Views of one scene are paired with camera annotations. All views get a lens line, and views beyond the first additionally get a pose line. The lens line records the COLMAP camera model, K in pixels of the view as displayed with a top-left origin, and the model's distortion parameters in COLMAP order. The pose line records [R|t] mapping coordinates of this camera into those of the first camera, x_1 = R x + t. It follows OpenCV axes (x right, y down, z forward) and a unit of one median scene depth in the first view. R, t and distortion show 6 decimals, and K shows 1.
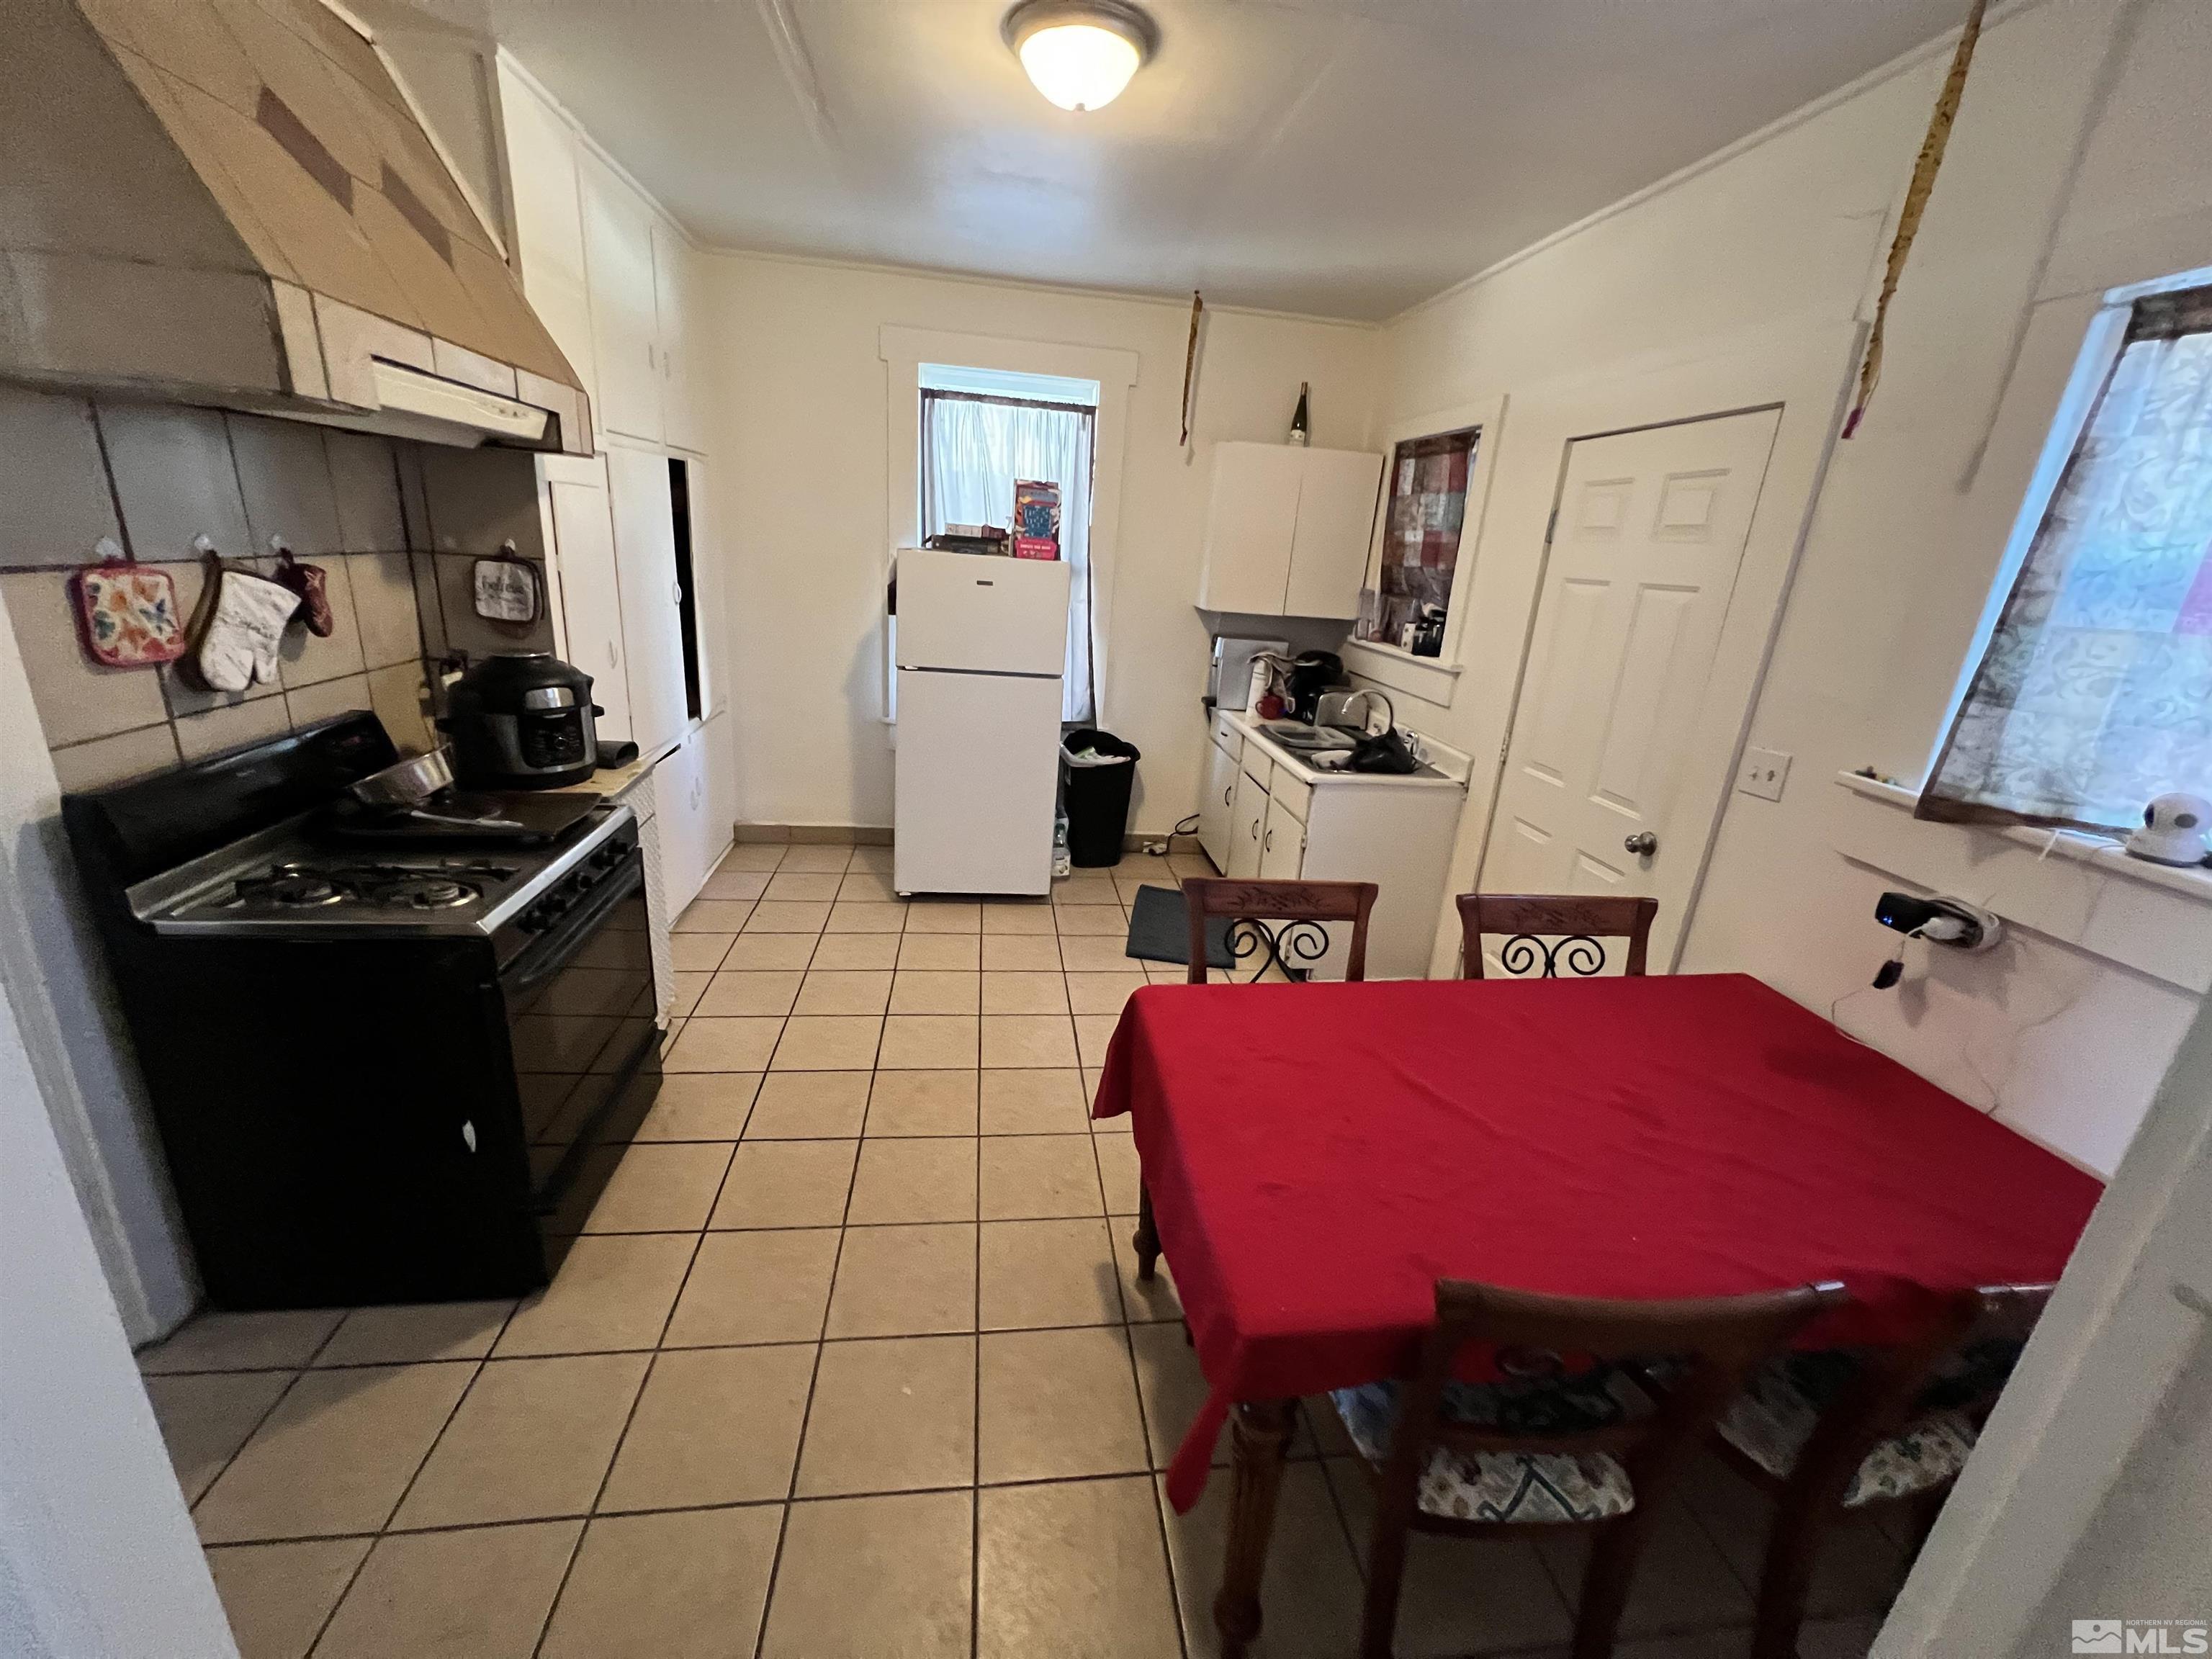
lens RADIAL K [[882.2, 0, 1100.9], [0, 882.2, 826.4], [0, 0, 1]] dist [-0.001623, -0.000127]
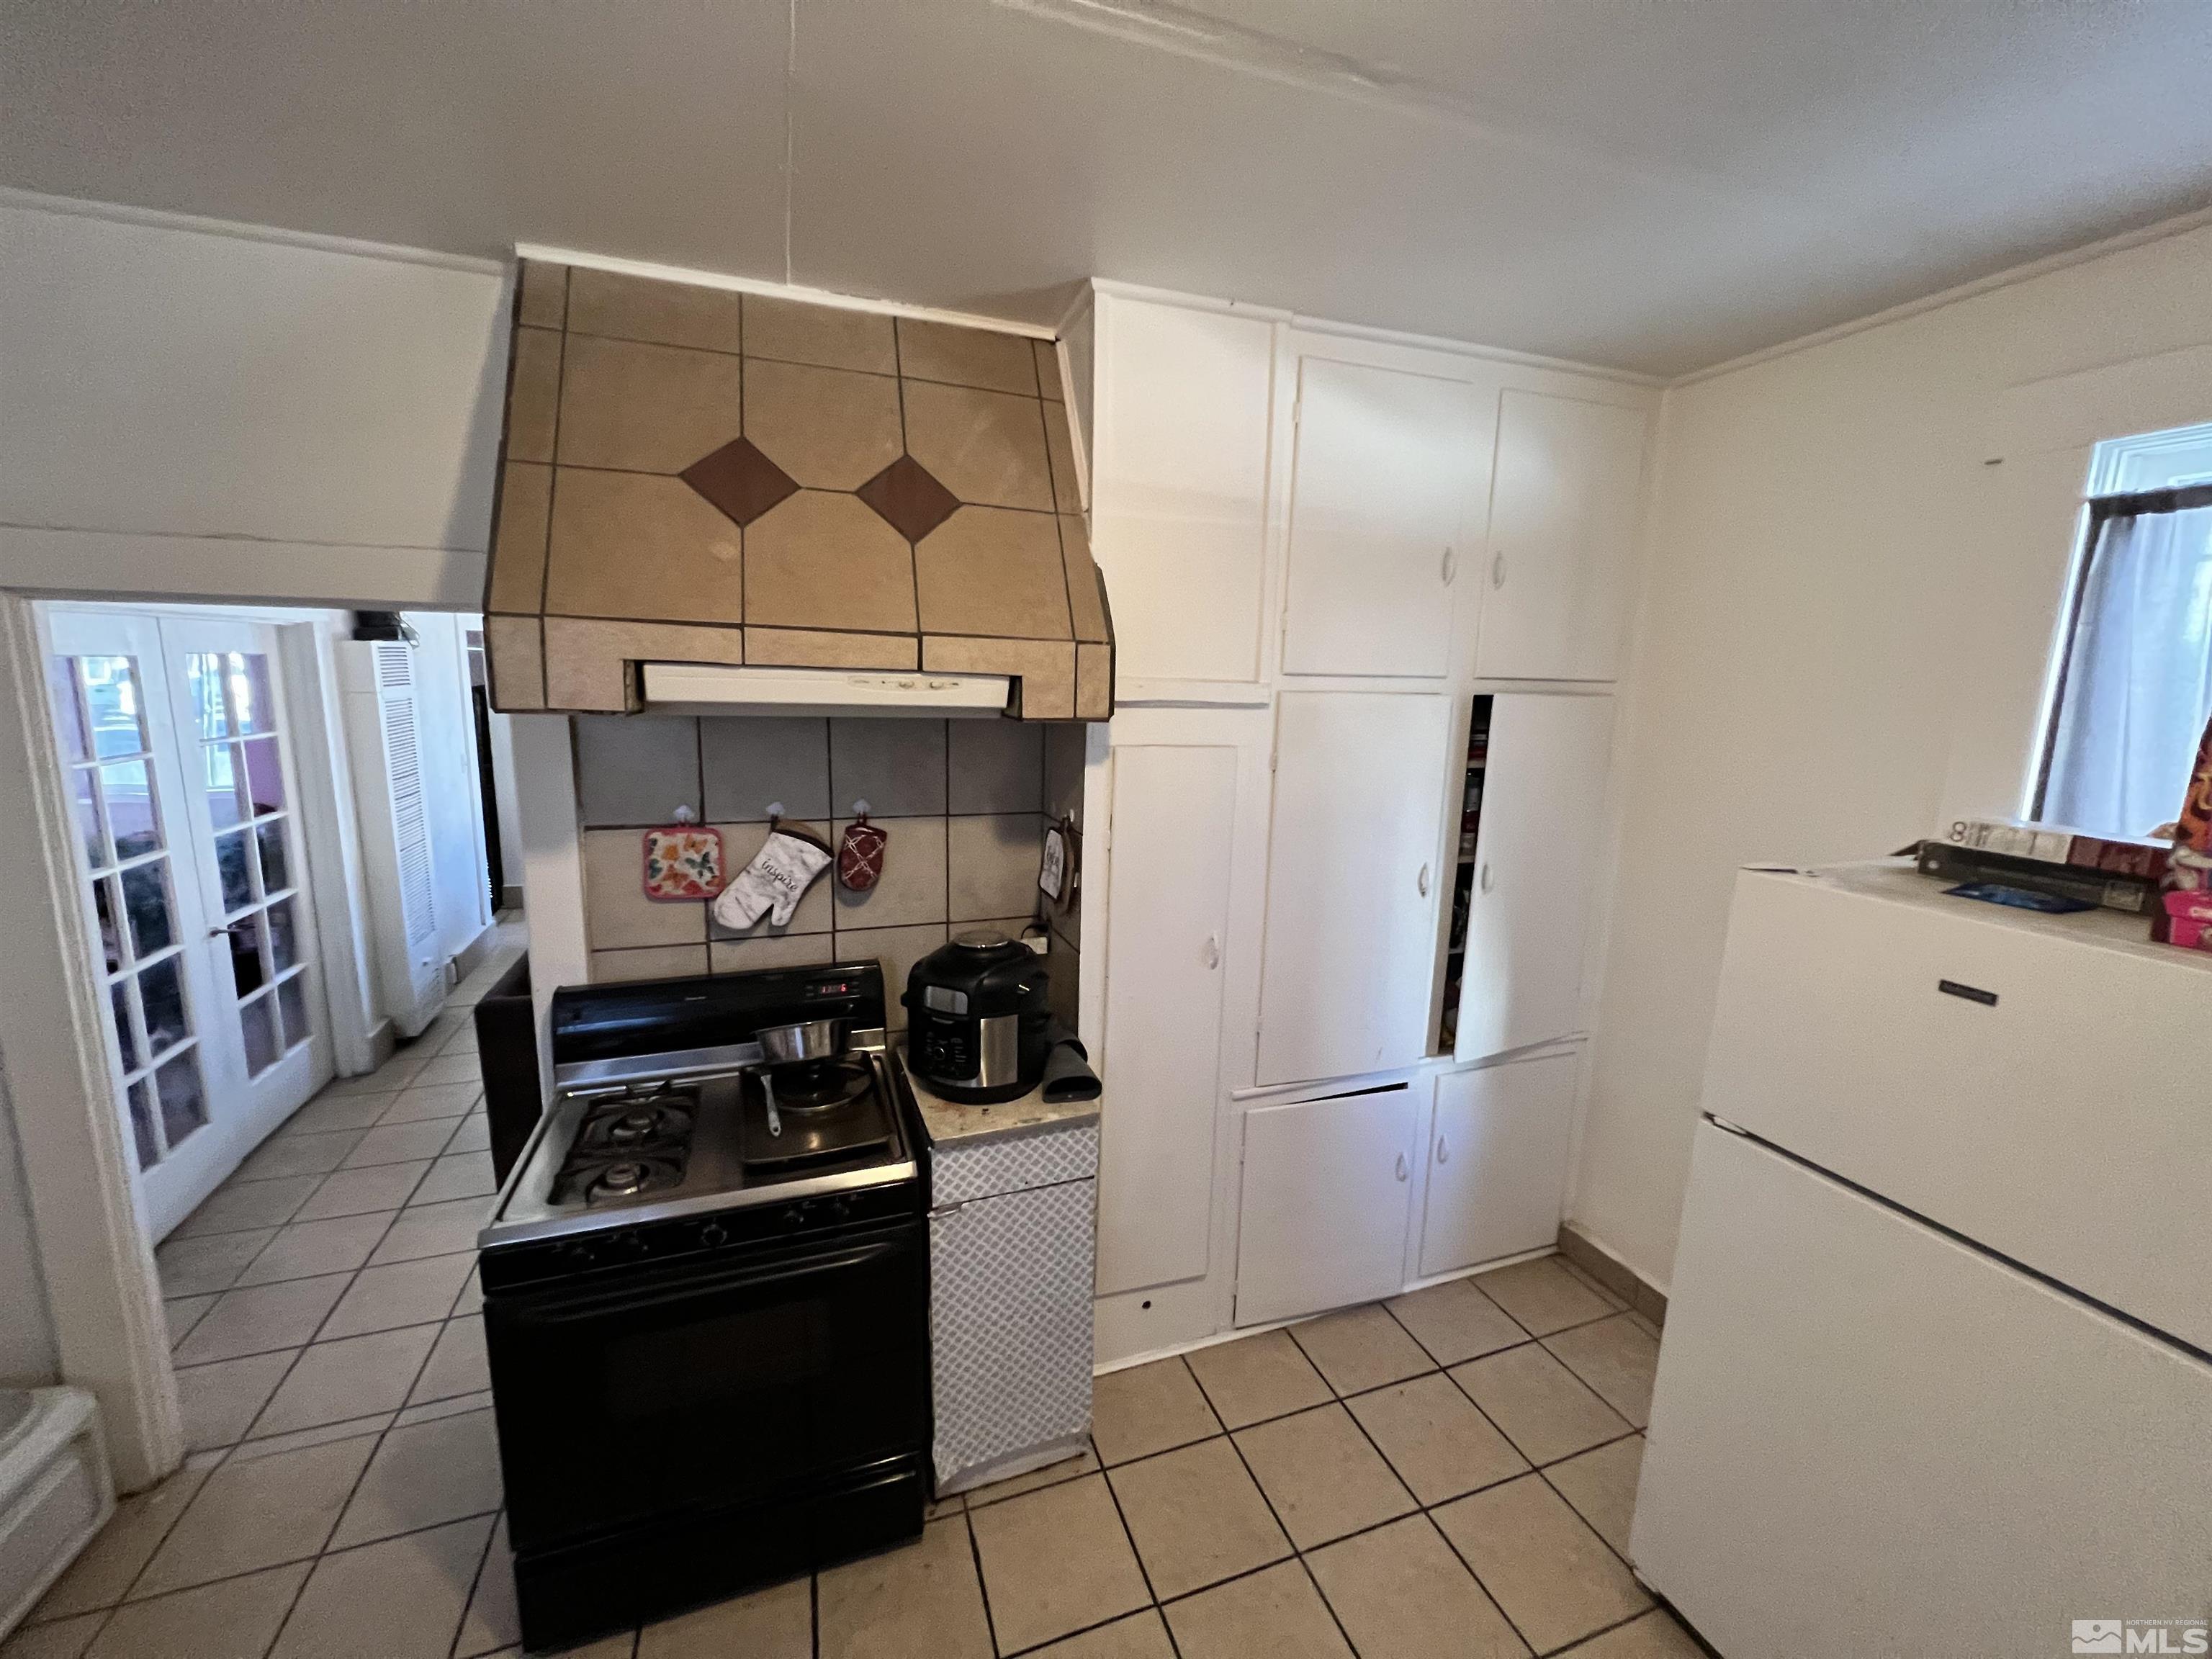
lens RADIAL K [[882.2, 0, 1102.9], [0, 882.2, 826.0], [0, 0, 1]] dist [-0.001623, -0.000127]
pose [[0.211677, 0.102927, -0.971905, 0.186067], [-0.313530, 0.949032, 0.032219, -0.341030], [0.925684, 0.297901, 0.233159, 0.811311]]
